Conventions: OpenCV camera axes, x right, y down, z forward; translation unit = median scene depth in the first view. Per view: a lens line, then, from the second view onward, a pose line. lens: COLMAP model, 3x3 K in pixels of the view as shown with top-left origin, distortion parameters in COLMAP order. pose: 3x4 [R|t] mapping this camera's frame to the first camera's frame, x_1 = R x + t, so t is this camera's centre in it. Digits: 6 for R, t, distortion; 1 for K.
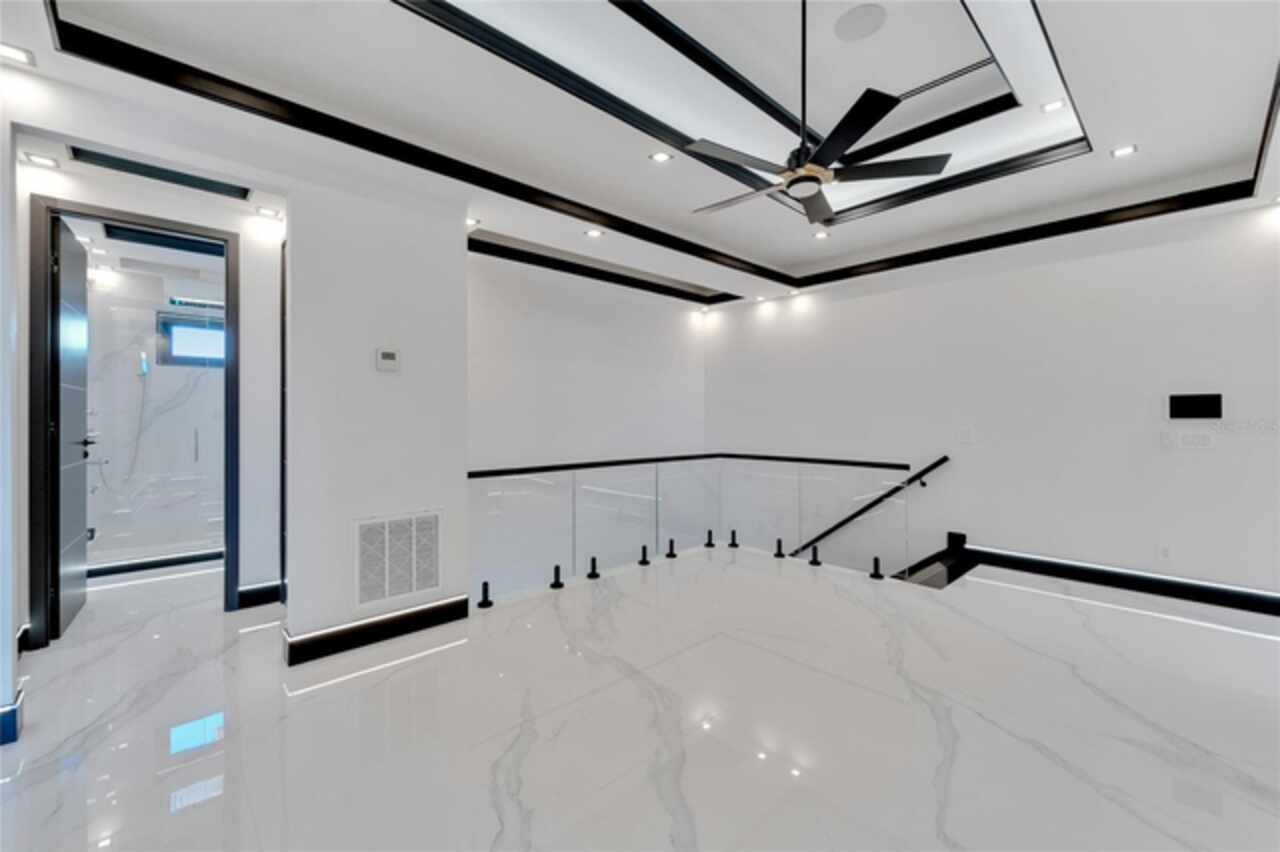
lens RADIAL K [[521.8, 0, 635.4], [0, 521.8, 421.2], [0, 0, 1]] dist [0.002841, 0.000519]
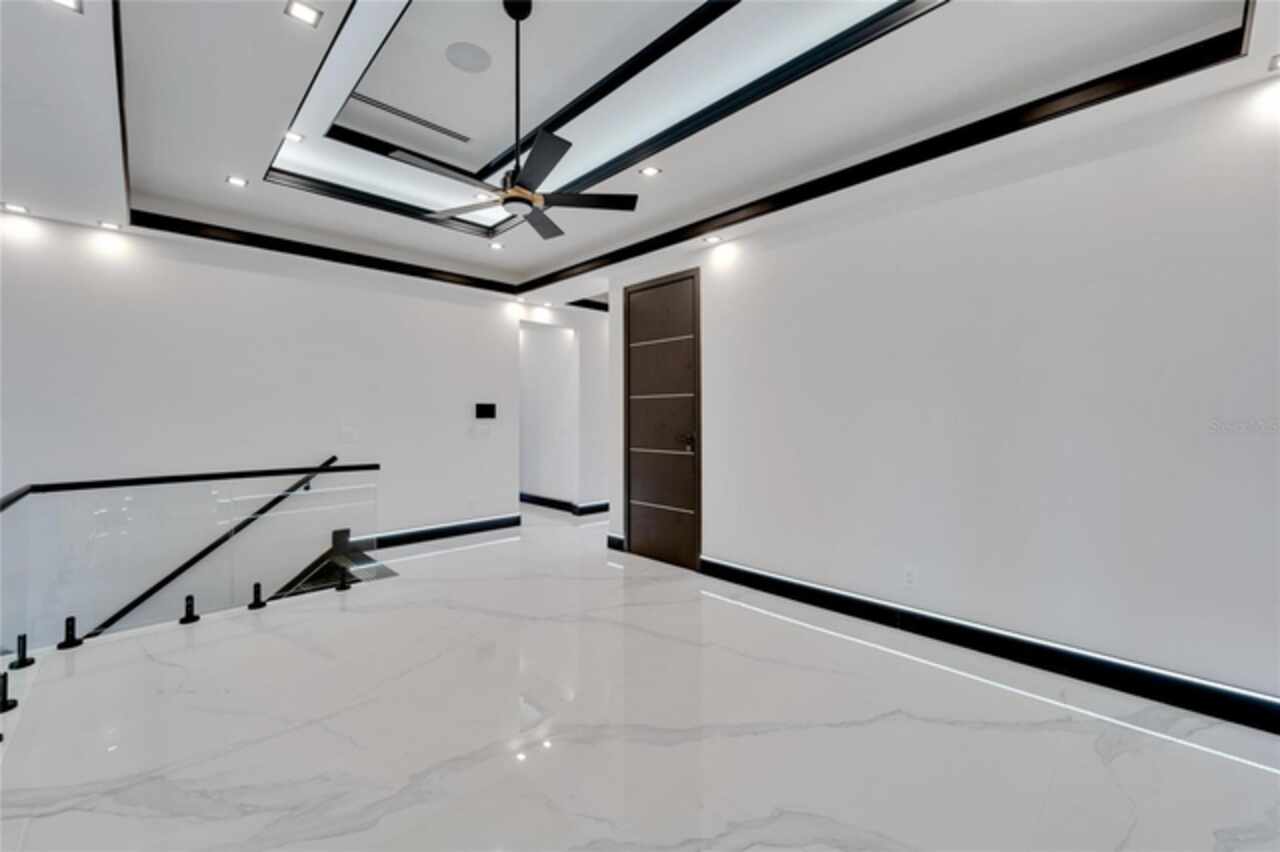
lens RADIAL K [[511.3, 0, 640.0], [0, 511.3, 426.0], [0, 0, 1]] dist [-0.024377, 0.000234]
pose [[-0.027603, -0.017489, 0.999466, -0.394809], [0.013199, 0.999753, 0.017859, -0.002170], [-0.999532, 0.013685, -0.027365, 0.420172]]
